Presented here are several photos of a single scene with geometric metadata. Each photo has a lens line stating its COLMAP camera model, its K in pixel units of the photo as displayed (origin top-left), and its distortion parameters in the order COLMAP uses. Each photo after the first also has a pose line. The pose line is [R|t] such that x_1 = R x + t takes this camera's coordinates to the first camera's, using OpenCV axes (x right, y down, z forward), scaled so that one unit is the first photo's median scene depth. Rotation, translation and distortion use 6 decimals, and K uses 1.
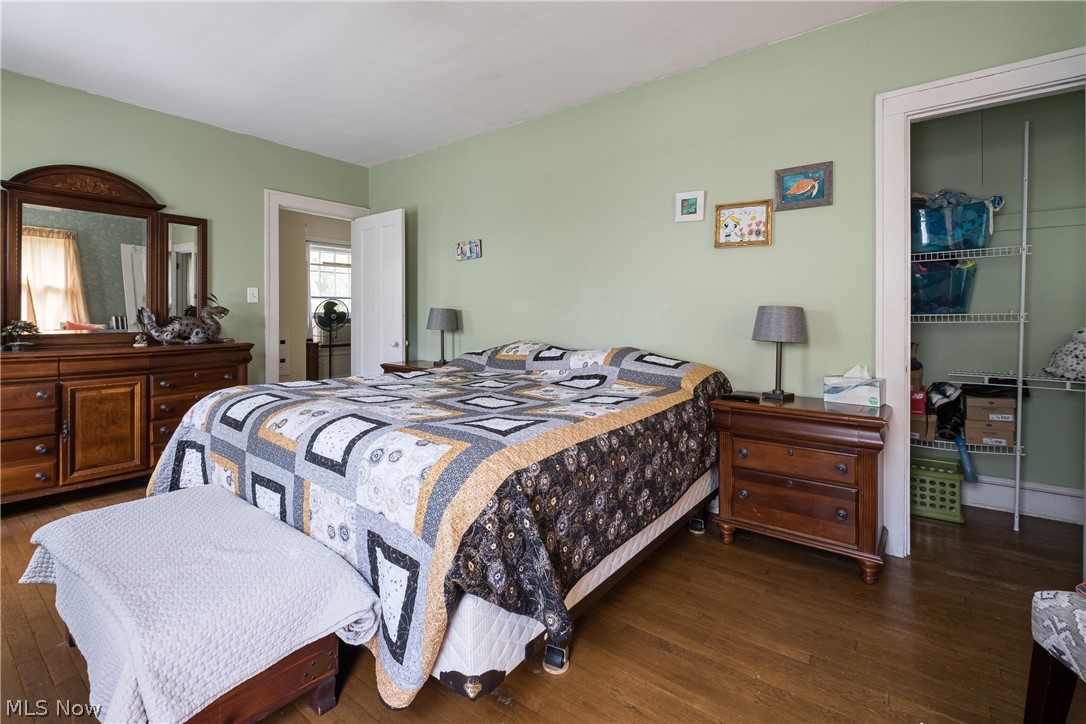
lens RADIAL K [[487.7, 0, 536.2], [0, 487.7, 319.4], [0, 0, 1]] dist [0.001771, -0.001134]
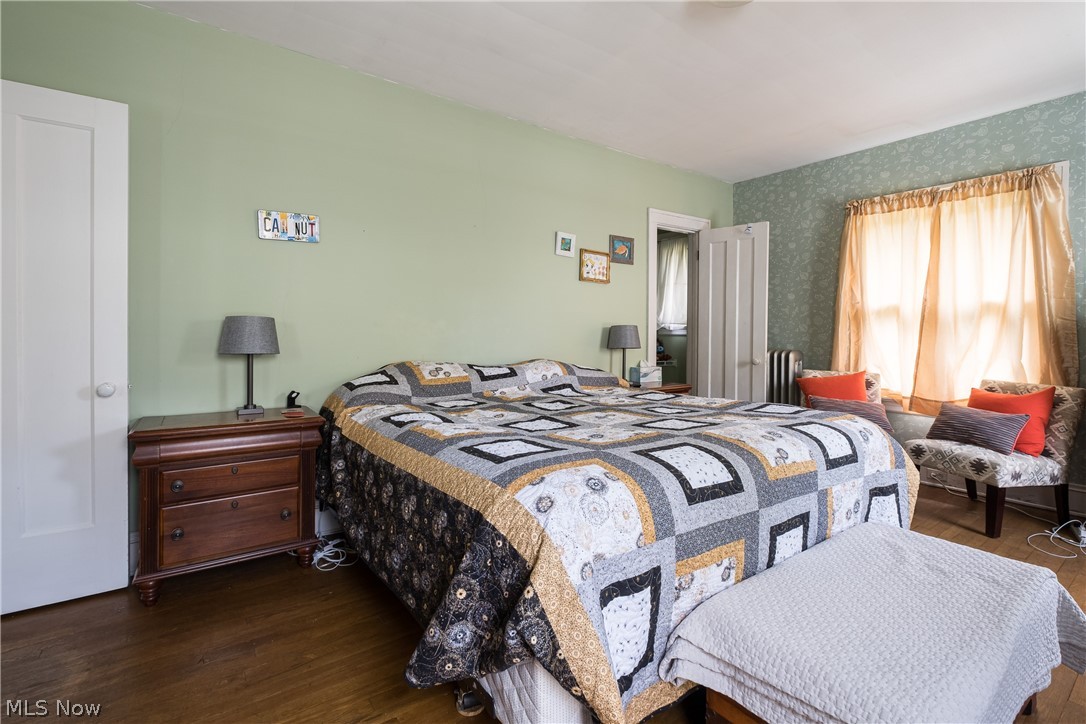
lens RADIAL K [[487.7, 0, 528.4], [0, 487.7, 335.9], [0, 0, 1]] dist [0.001771, -0.001134]
pose [[0.299299, -0.010546, 0.954101, -0.961639], [-0.002847, 0.999925, 0.011946, -0.009871], [-0.954155, -0.006292, 0.299247, 0.744259]]
